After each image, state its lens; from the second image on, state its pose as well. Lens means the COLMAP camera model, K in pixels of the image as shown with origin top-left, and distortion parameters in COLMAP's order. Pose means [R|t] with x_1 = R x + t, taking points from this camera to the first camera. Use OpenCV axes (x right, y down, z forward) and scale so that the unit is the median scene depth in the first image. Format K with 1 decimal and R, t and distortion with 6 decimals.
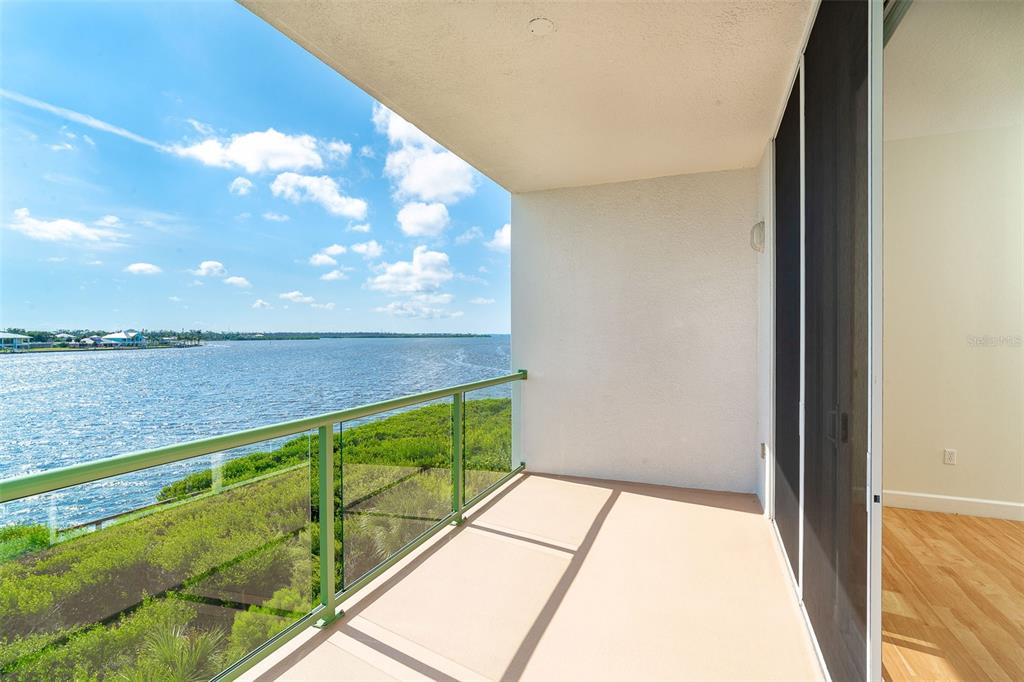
lens RADIAL K [[487.0, 0, 507.8], [0, 487.0, 332.4], [0, 0, 1]] dist [-0.032465, 0.014814]
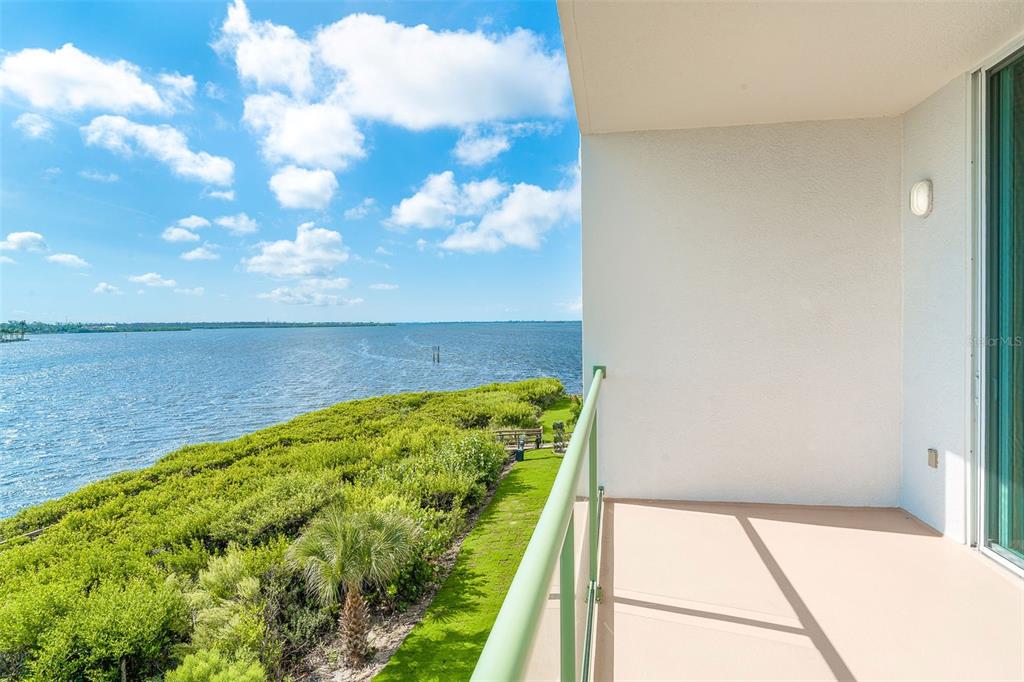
lens RADIAL K [[487.0, 0, 507.8], [0, 487.0, 332.4], [0, 0, 1]] dist [-0.032465, 0.014814]
pose [[0.972693, -0.011752, 0.231797, -0.080962], [0.006300, 0.999686, 0.024247, 0.001108], [-0.232009, -0.022124, 0.972462, 0.083027]]
